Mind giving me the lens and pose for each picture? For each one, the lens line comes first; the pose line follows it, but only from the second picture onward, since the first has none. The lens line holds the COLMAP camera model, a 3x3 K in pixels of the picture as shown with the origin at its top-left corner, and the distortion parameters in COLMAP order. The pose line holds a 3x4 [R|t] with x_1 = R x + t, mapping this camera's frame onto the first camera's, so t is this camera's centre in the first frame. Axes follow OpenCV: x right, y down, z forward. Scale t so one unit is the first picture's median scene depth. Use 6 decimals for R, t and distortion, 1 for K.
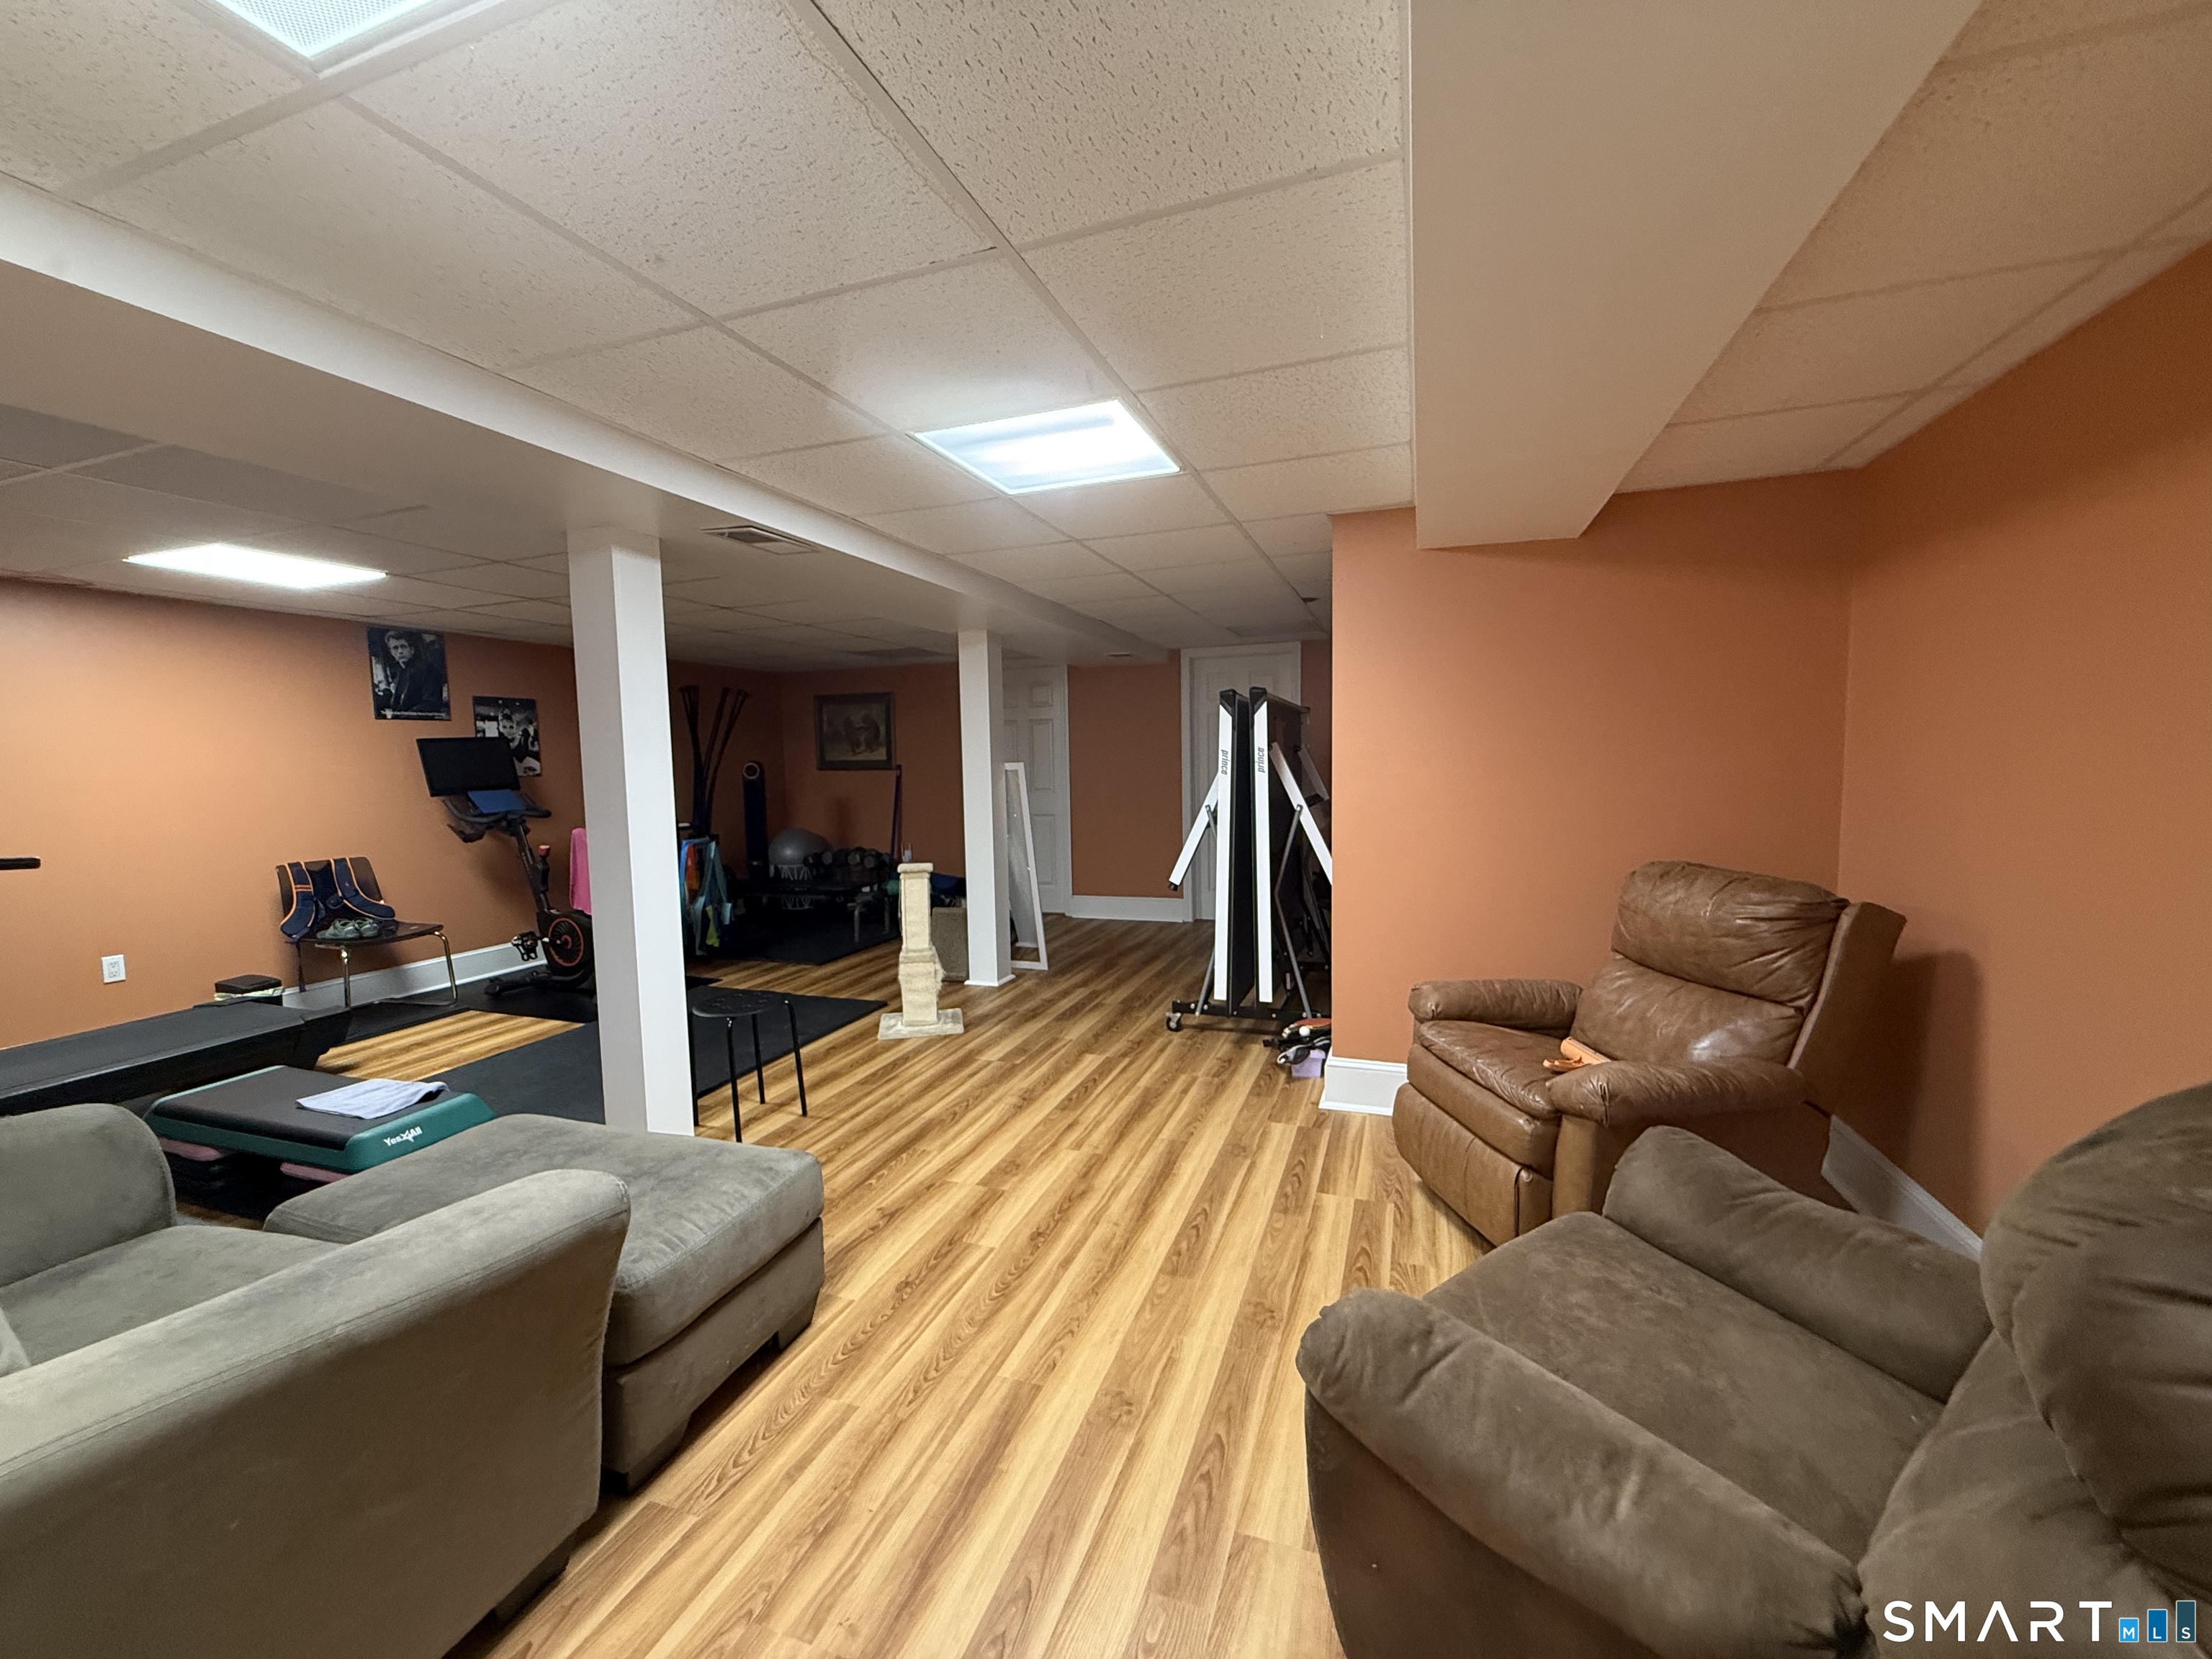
lens RADIAL K [[881.2, 0, 1106.4], [0, 881.2, 827.7], [0, 0, 1]] dist [0.001661, -0.000430]
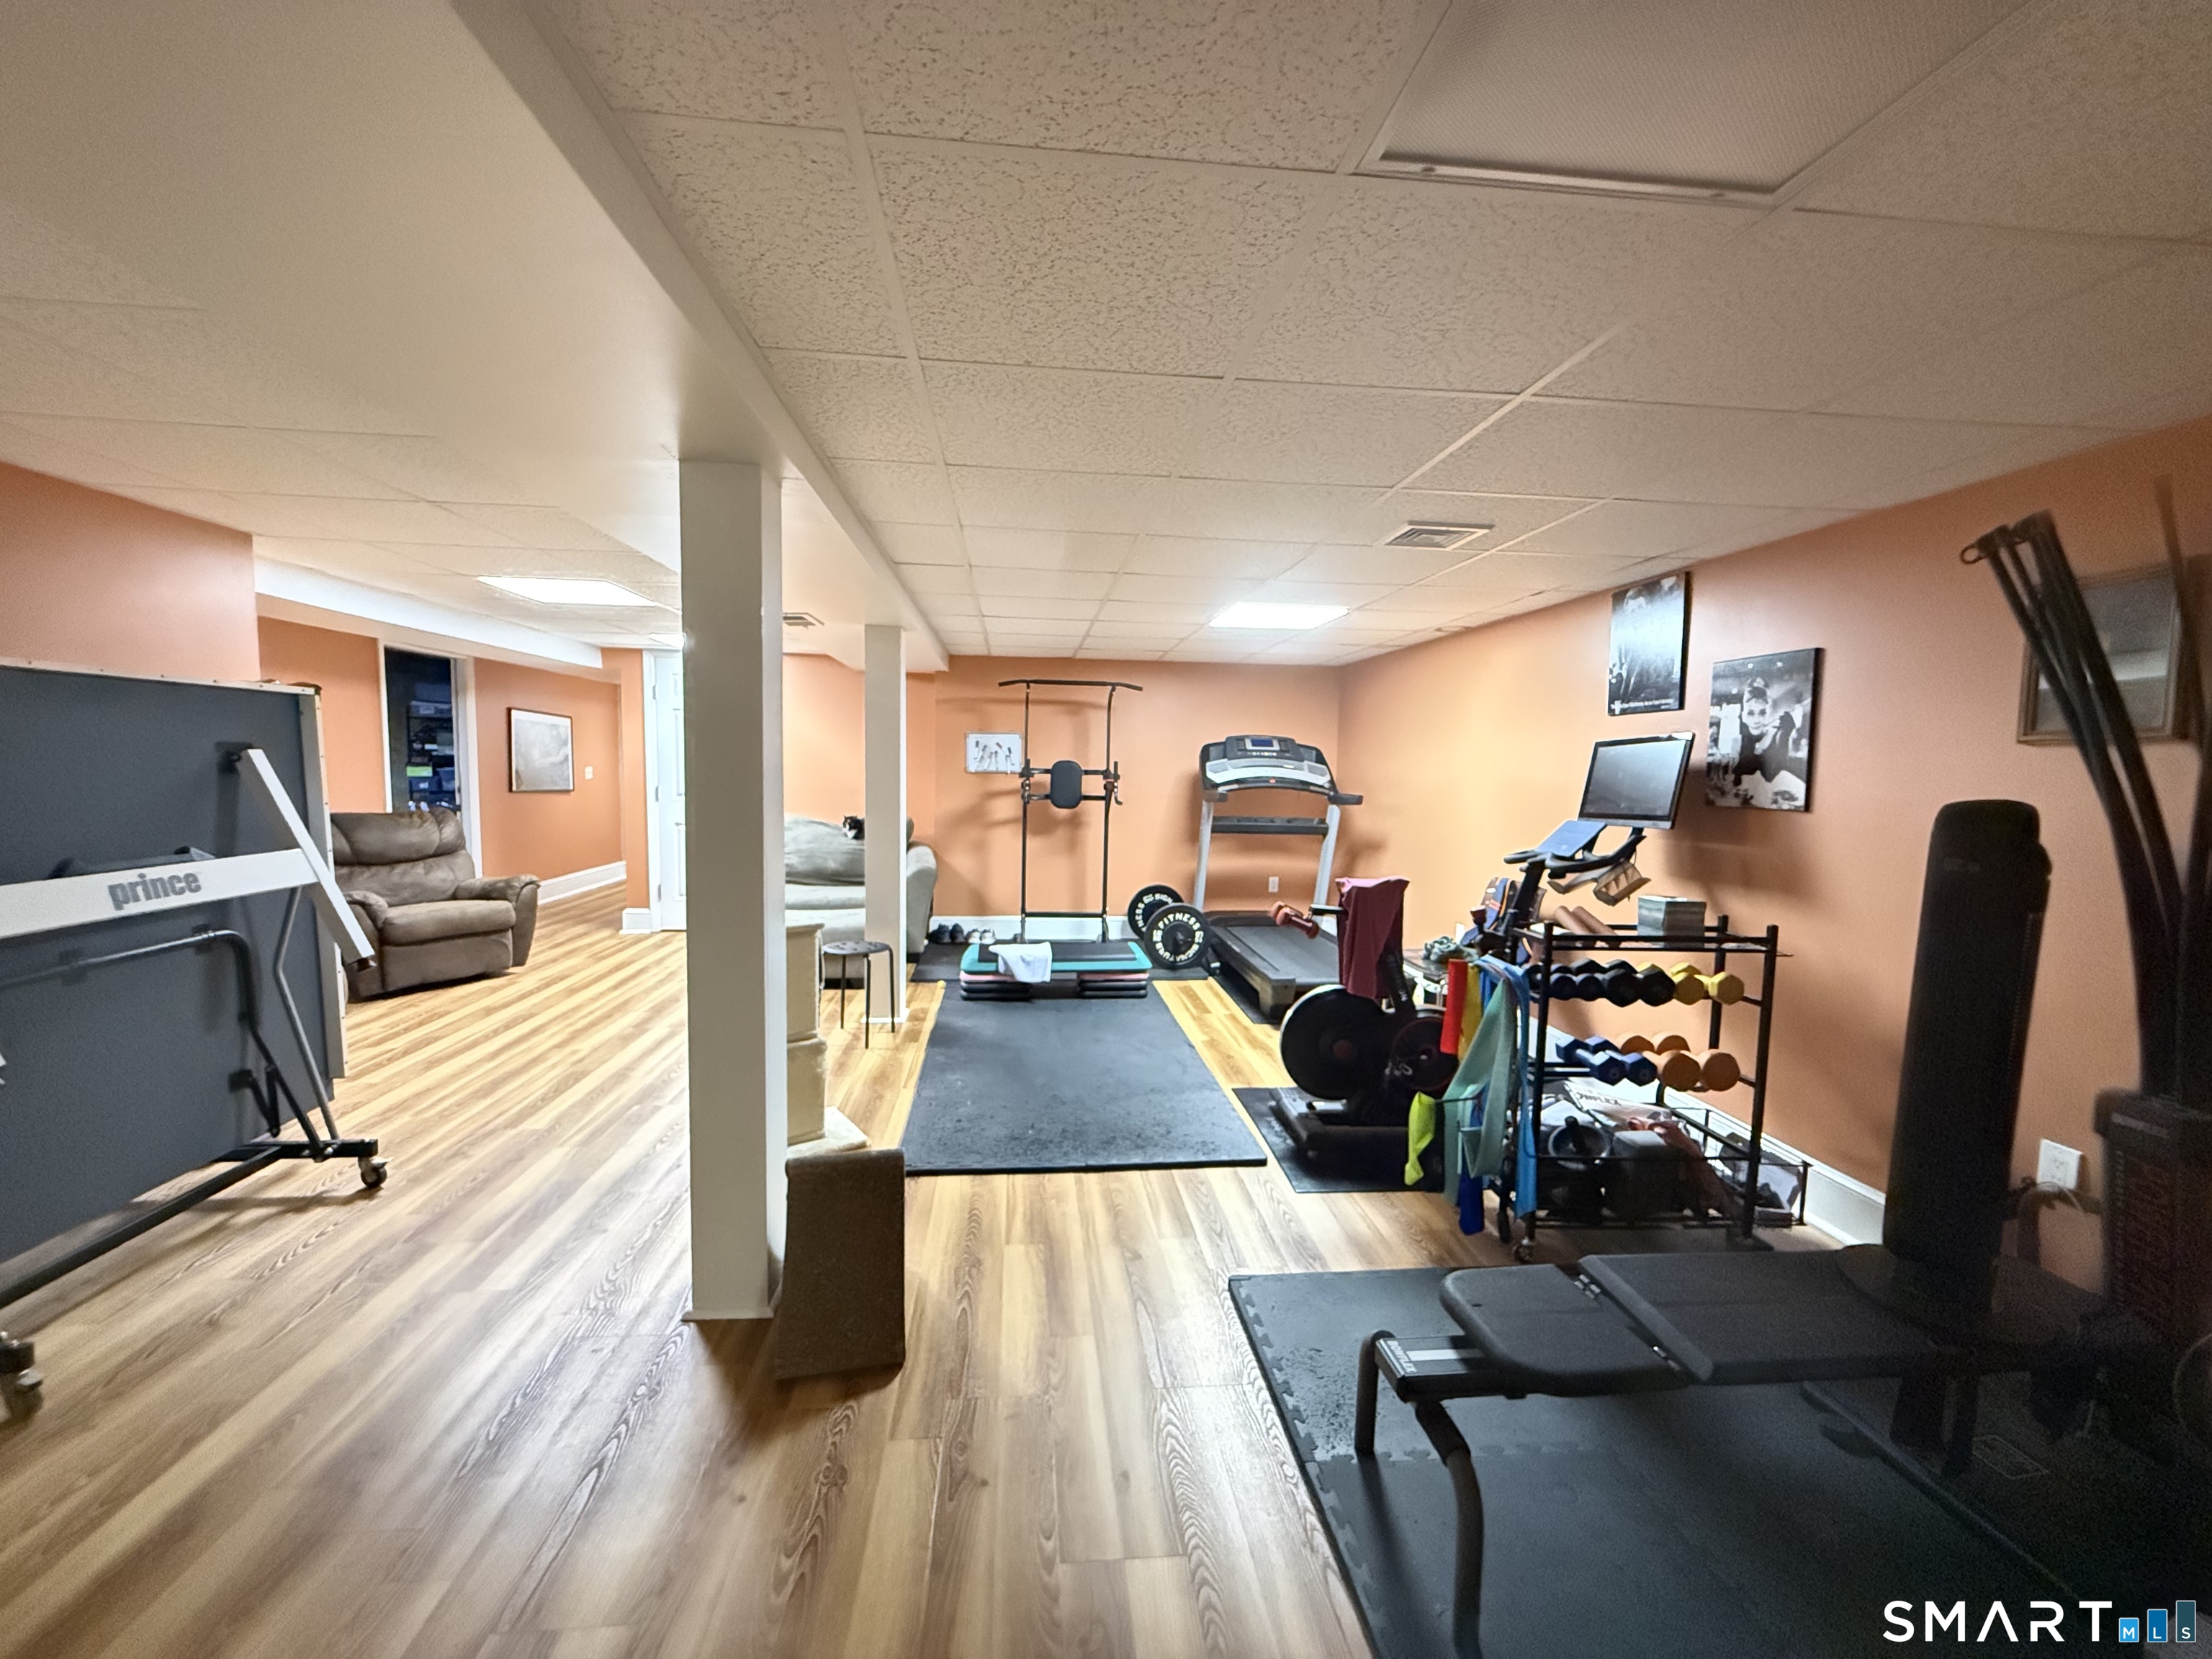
lens RADIAL K [[881.2, 0, 1106.8], [0, 881.2, 834.9], [0, 0, 1]] dist [0.001661, -0.000430]
pose [[-0.903927, 0.037684, -0.426023, -0.148654], [-0.035598, 0.986025, 0.162749, -0.157239], [0.426202, 0.162278, -0.889954, 1.805850]]
